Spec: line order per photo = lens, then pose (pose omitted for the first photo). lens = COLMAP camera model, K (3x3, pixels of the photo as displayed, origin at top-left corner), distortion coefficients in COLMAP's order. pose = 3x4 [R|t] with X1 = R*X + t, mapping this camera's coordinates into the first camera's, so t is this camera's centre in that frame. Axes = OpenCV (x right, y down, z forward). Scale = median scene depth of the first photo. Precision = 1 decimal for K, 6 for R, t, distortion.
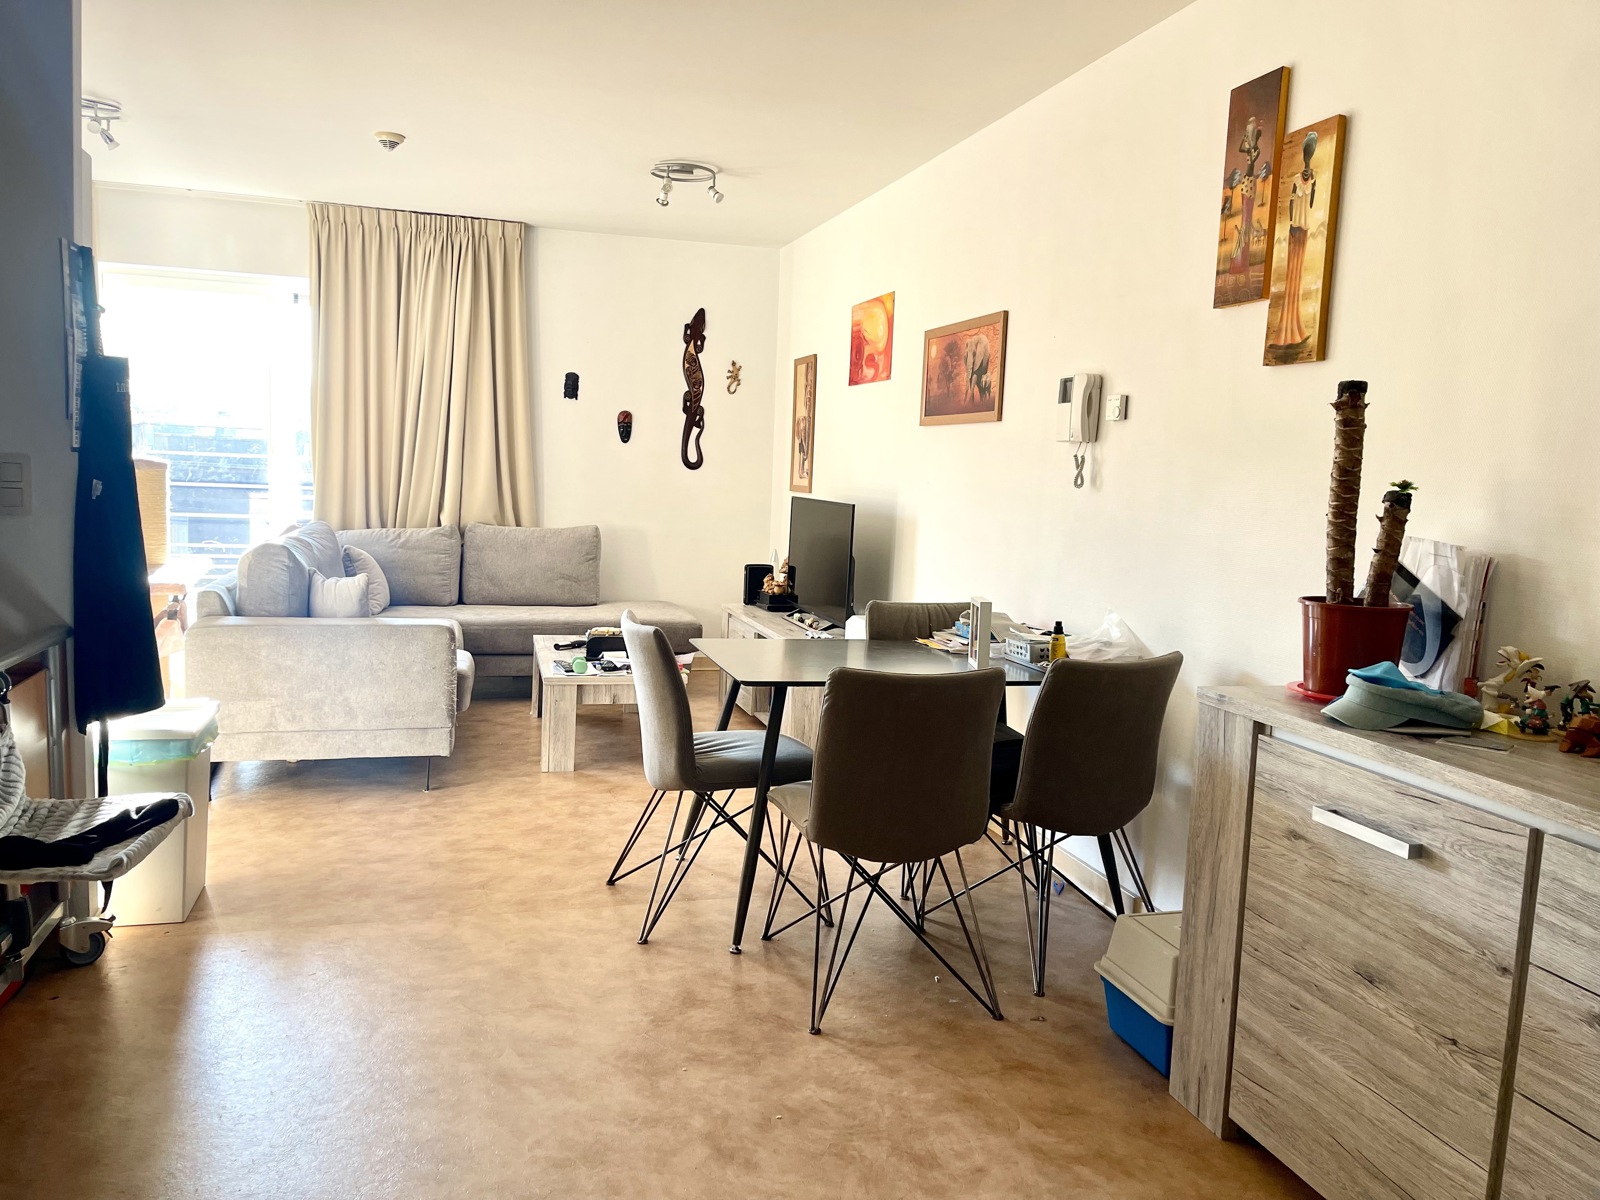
lens RADIAL K [[1231.8, 0, 804.5], [0, 1231.8, 608.7], [0, 0, 1]] dist [0.009663, -0.013131]
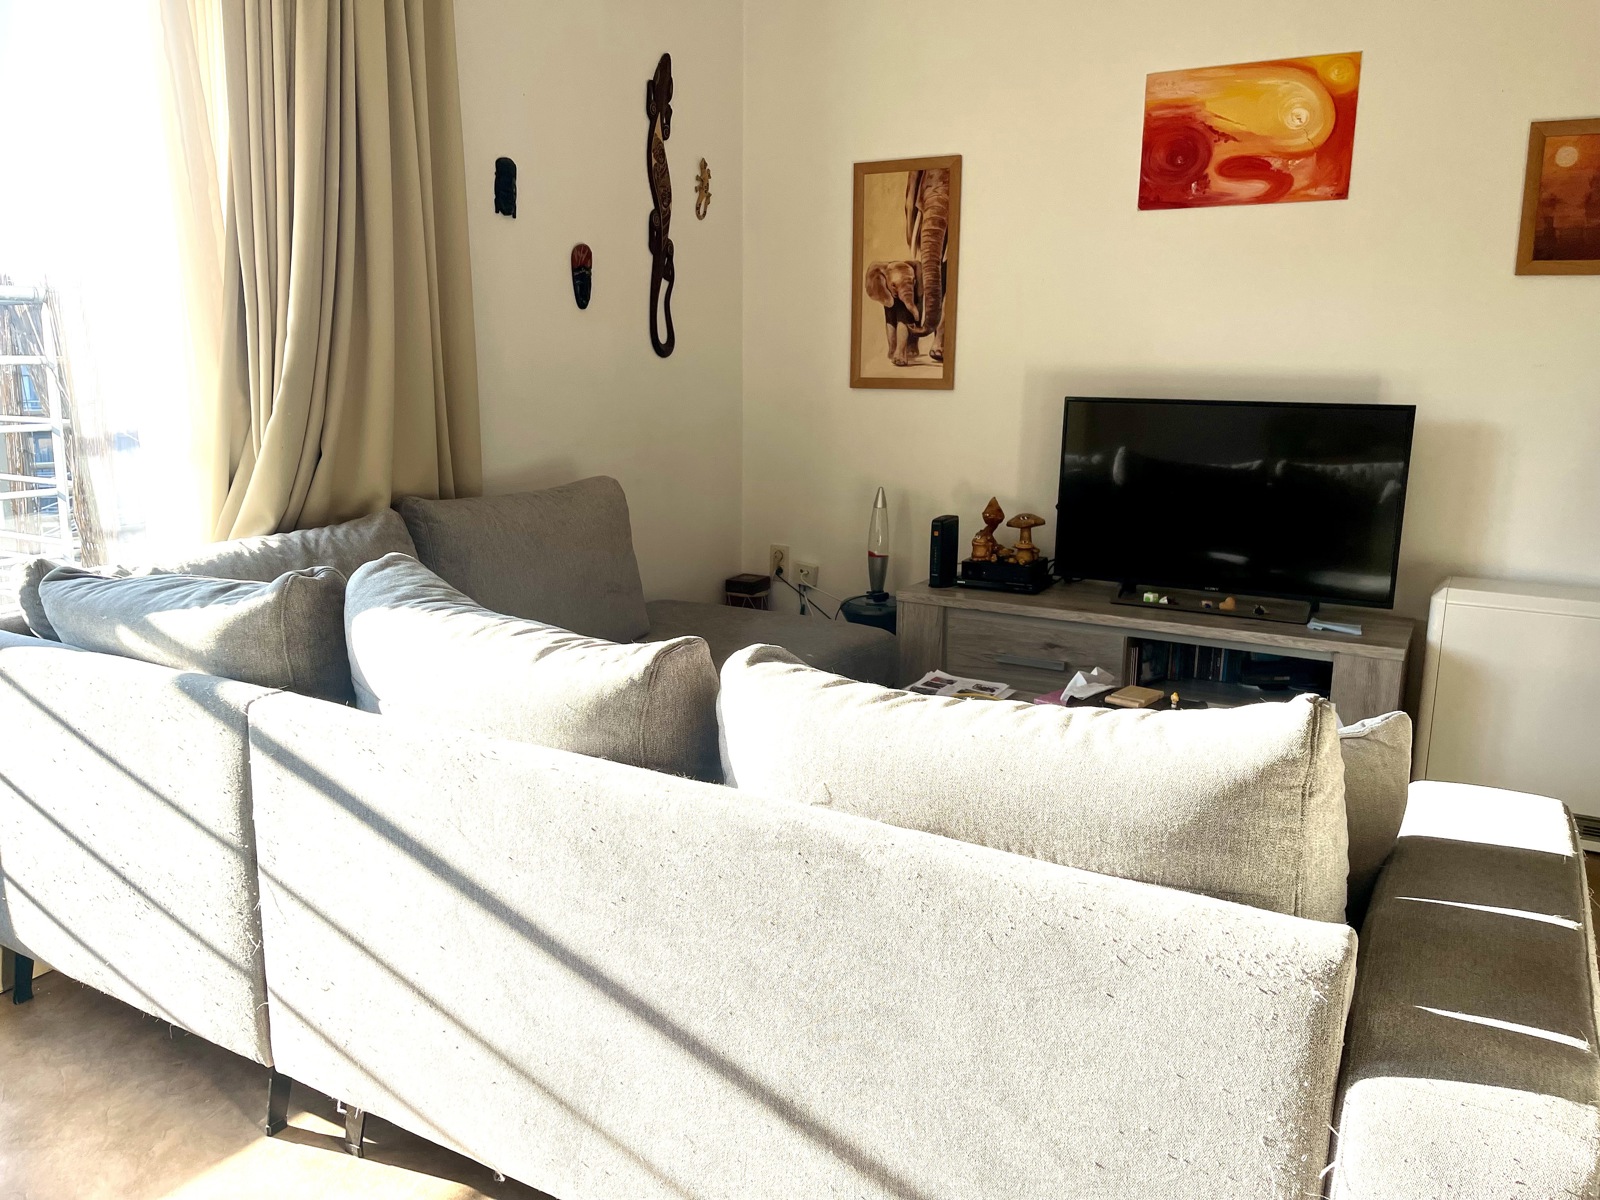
lens RADIAL K [[1231.8, 0, 796.4], [0, 1231.8, 599.6], [0, 0, 1]] dist [0.009663, -0.013131]
pose [[0.733564, -0.162376, 0.659938, -0.460326], [0.095218, 0.986017, 0.136766, -0.080385], [-0.672917, -0.037489, 0.738767, 0.582030]]
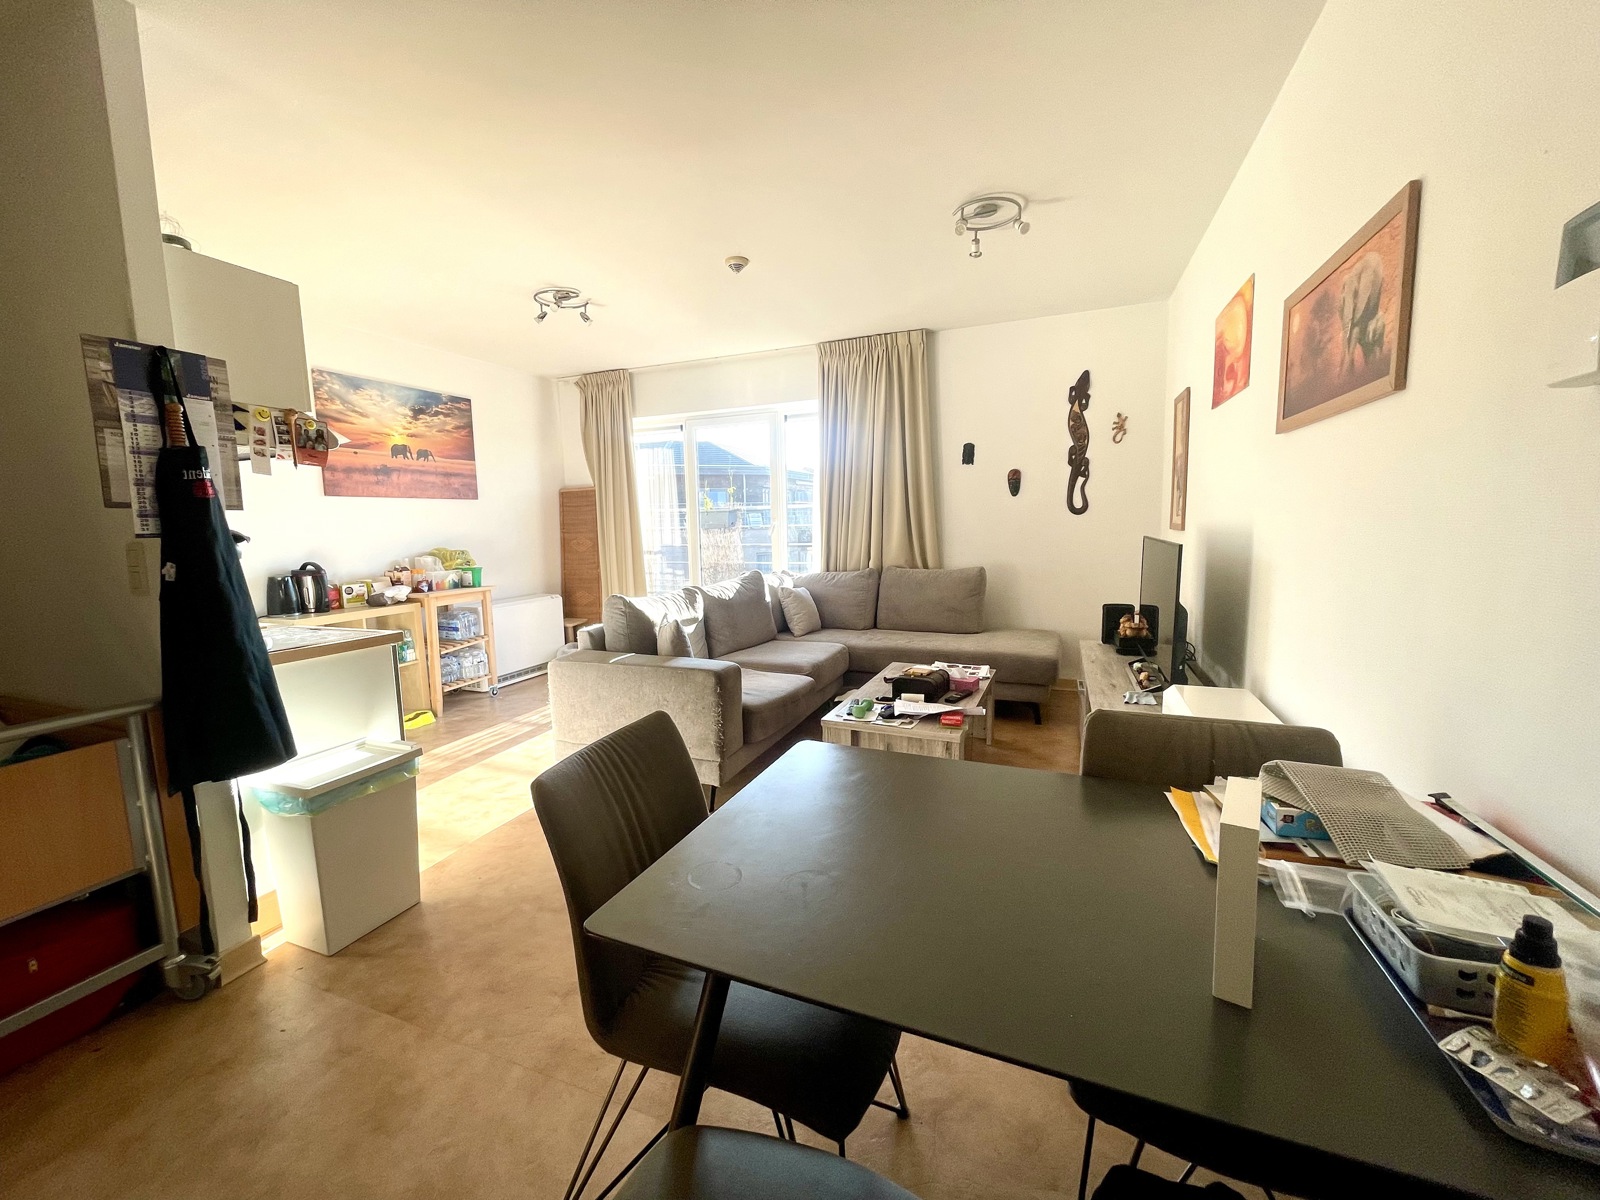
lens RADIAL K [[649.6, 0, 784.8], [0, 649.6, 593.3], [0, 0, 1]] dist [-0.000641, 0.000252]
pose [[0.774134, 0.009903, -0.632945, 0.084538], [-0.015752, 0.999869, -0.003621, -0.036468], [0.632826, 0.012774, 0.774189, 0.391956]]
